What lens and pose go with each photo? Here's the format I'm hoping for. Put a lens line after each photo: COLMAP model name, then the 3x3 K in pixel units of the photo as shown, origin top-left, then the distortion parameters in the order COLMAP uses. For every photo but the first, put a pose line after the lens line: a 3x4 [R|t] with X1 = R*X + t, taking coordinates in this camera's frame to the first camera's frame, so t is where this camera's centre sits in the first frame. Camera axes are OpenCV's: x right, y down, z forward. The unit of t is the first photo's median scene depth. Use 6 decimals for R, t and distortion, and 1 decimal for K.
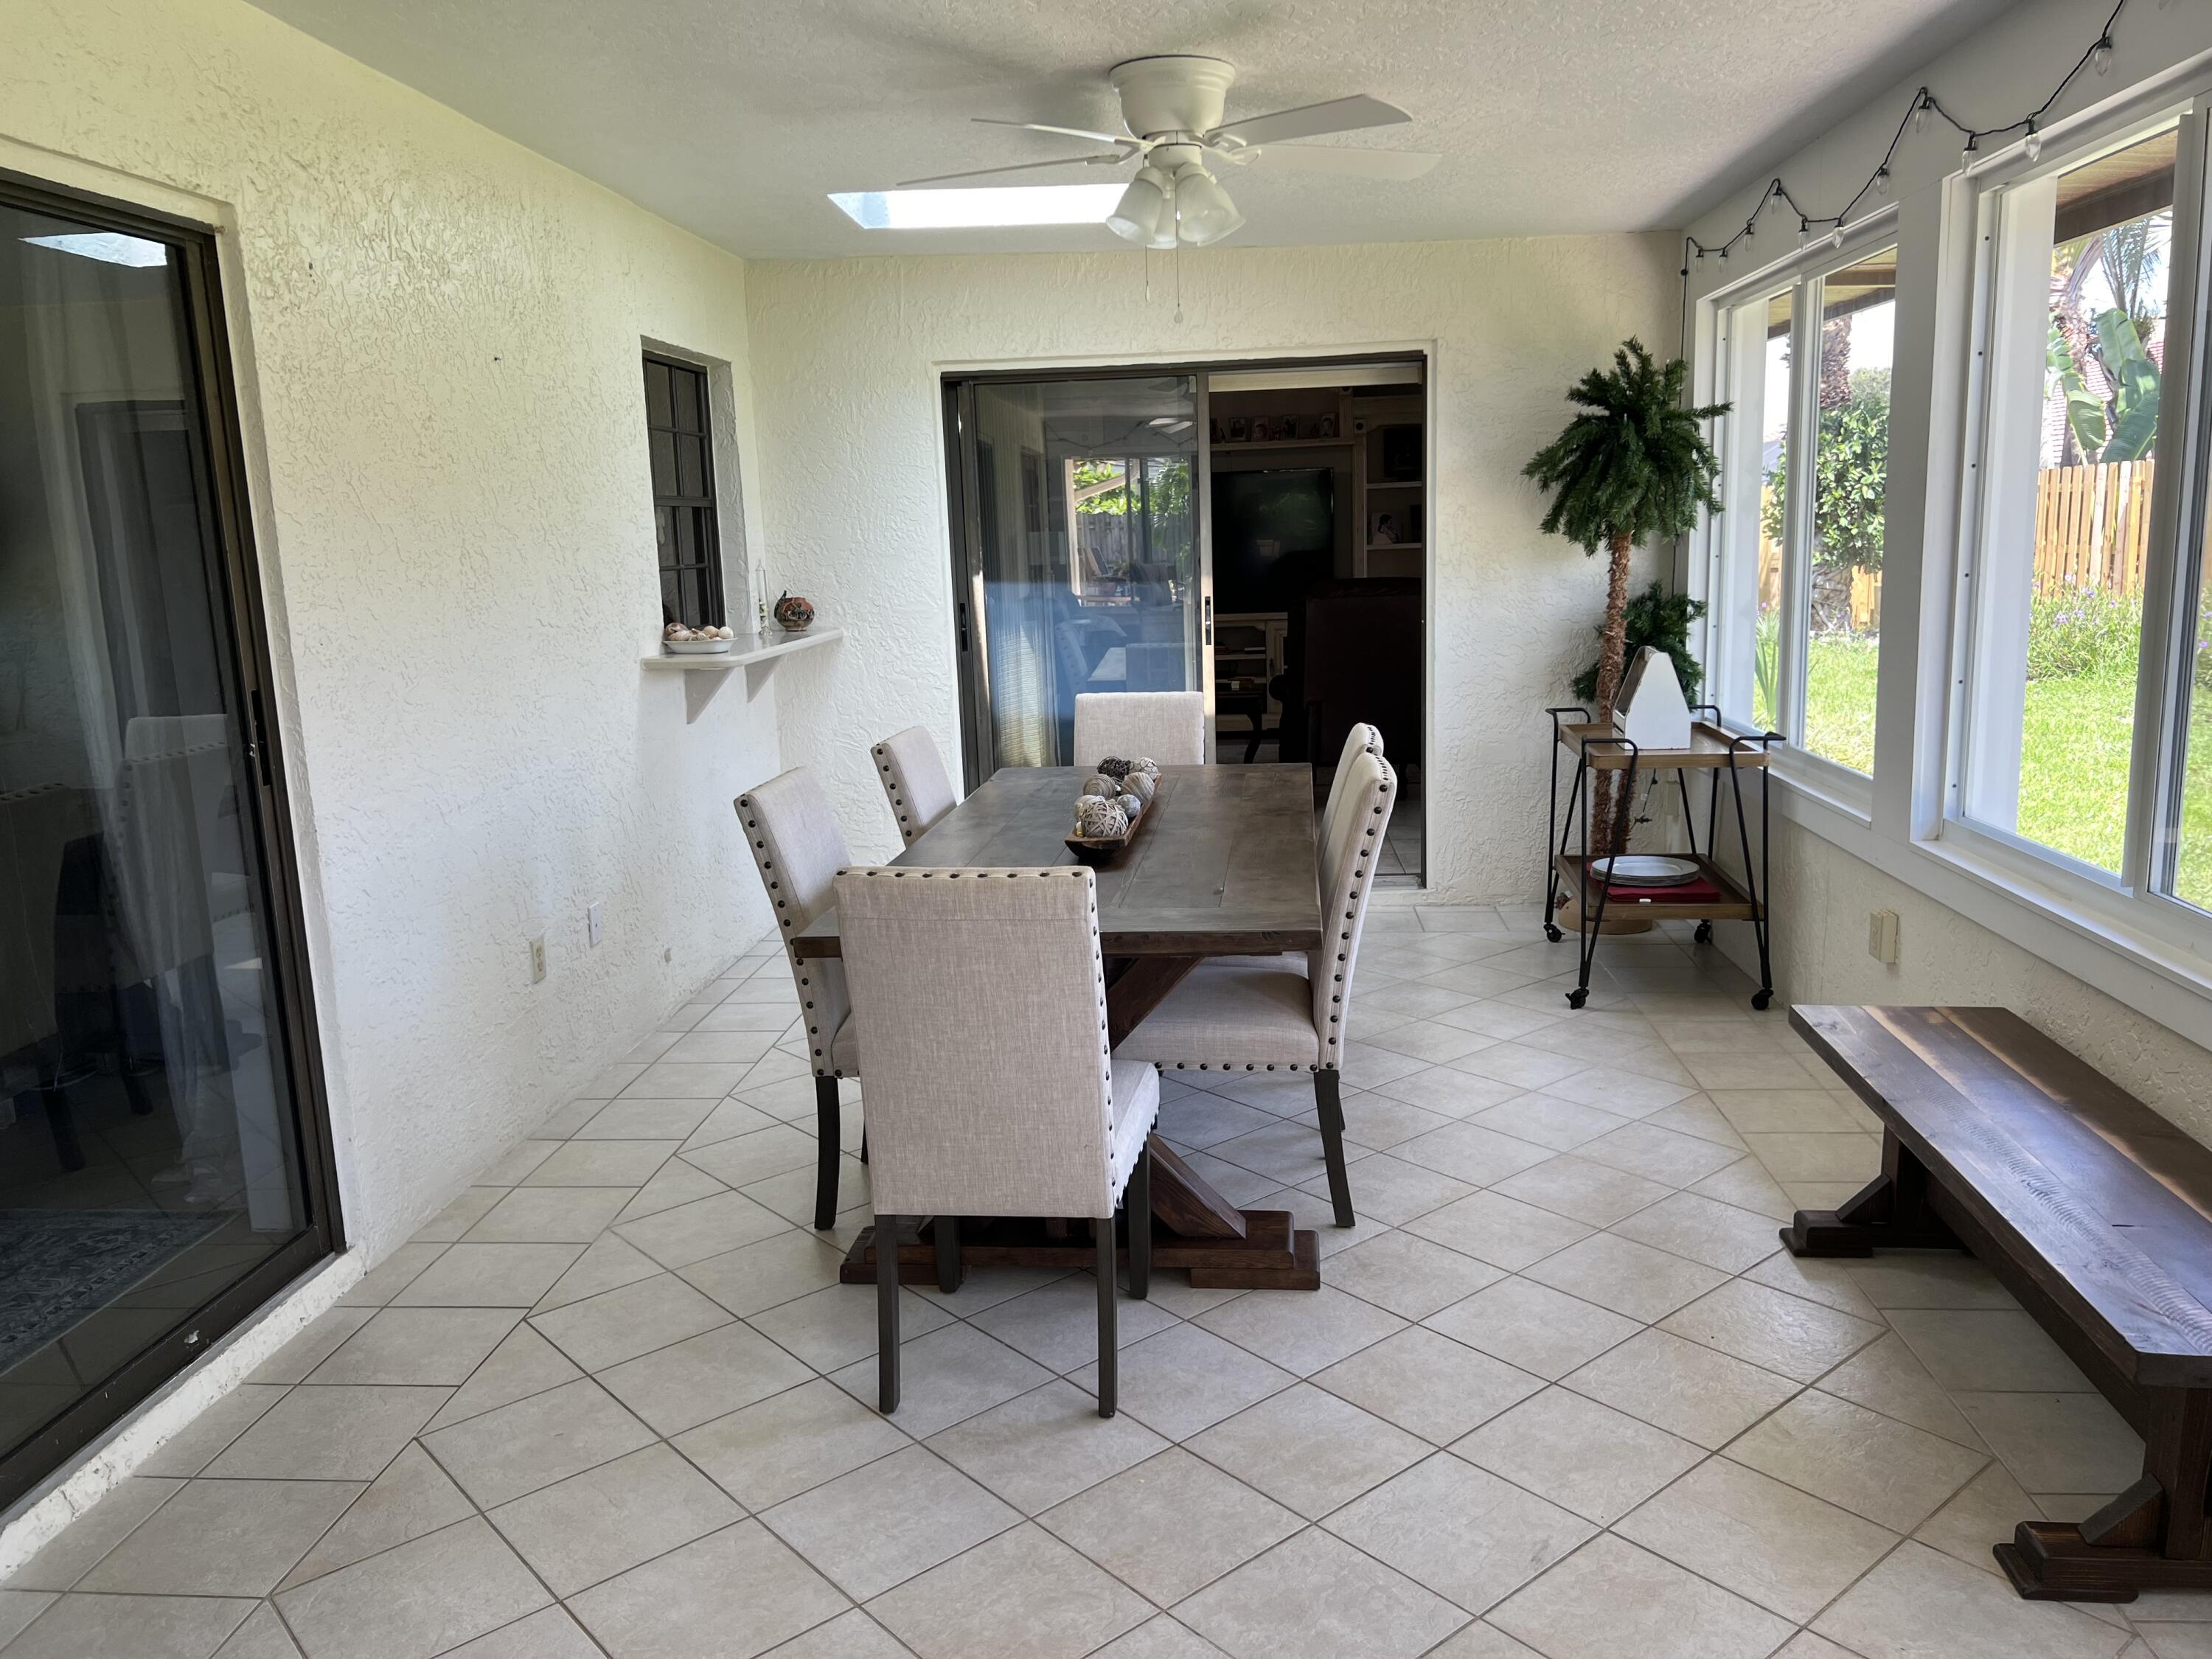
lens RADIAL K [[1653.9, 0, 1106.0], [0, 1653.9, 829.5], [0, 0, 1]] dist [0.112901, -0.191856]
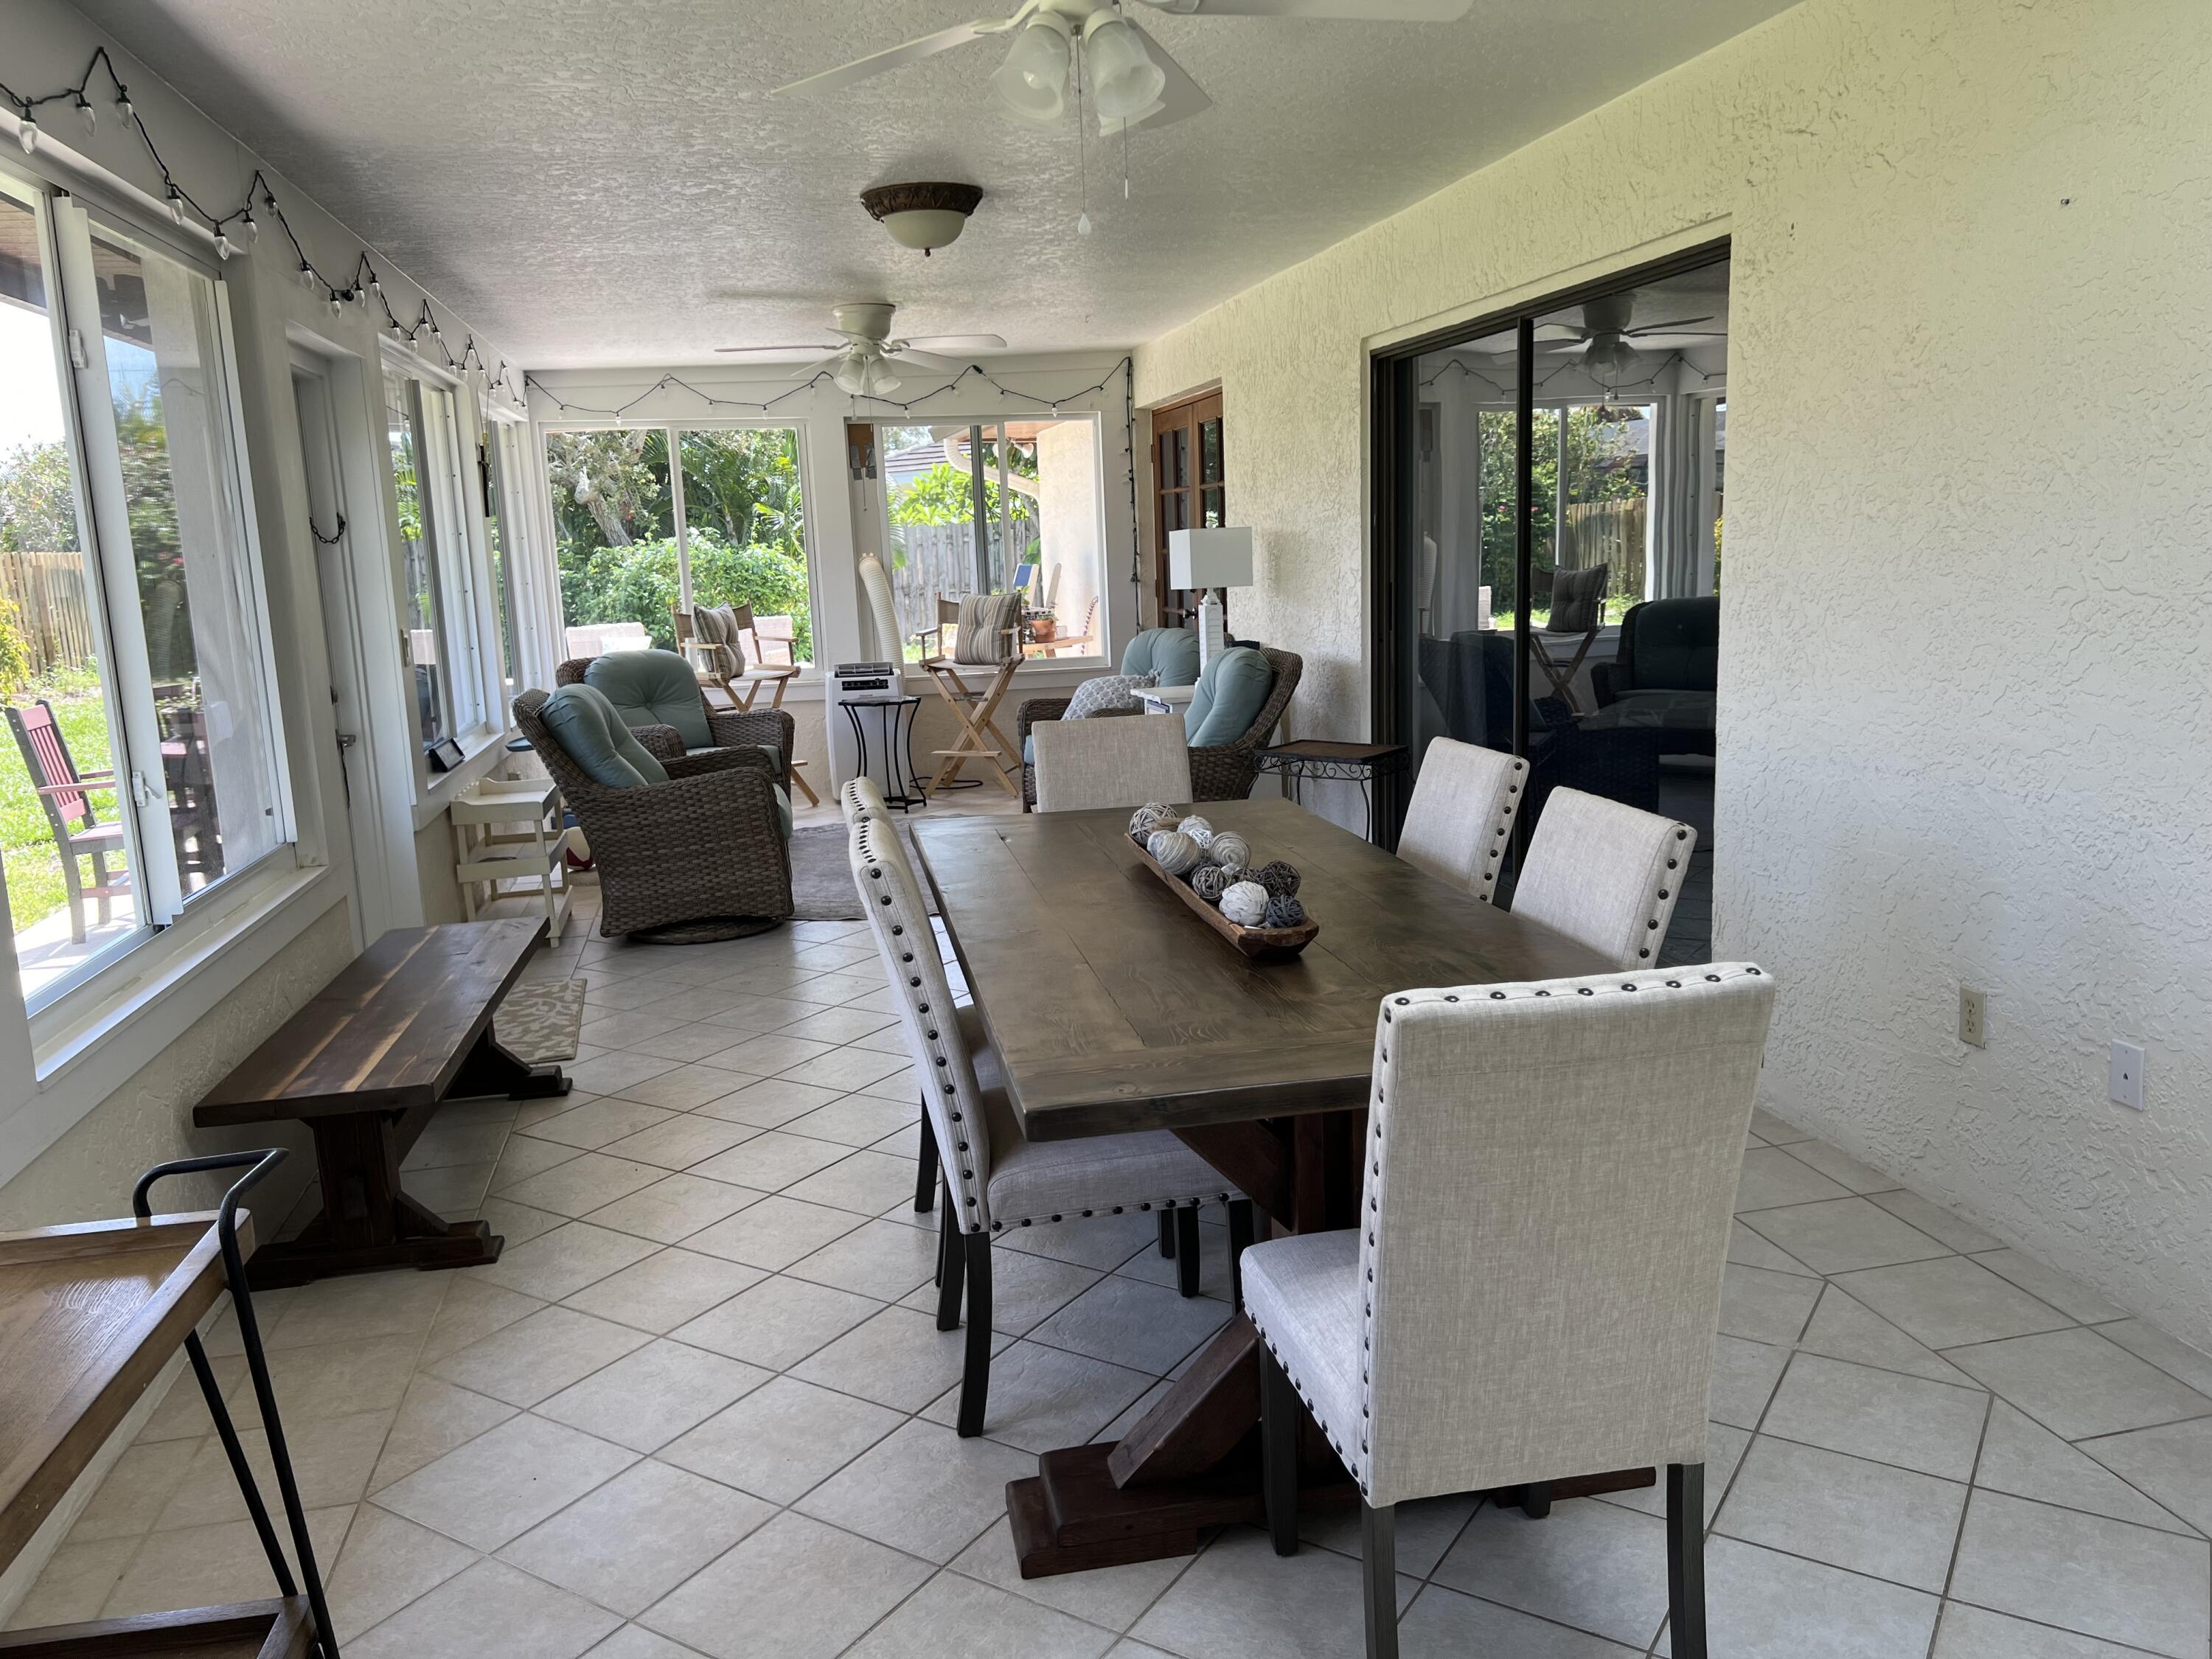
lens RADIAL K [[1653.9, 0, 1106.0], [0, 1653.9, 829.5], [0, 0, 1]] dist [0.112901, -0.191856]
pose [[-0.955522, 0.117161, -0.270650, 0.266604], [0.016759, 0.937792, 0.346792, -0.310972], [0.294444, 0.326832, -0.898044, 1.742903]]
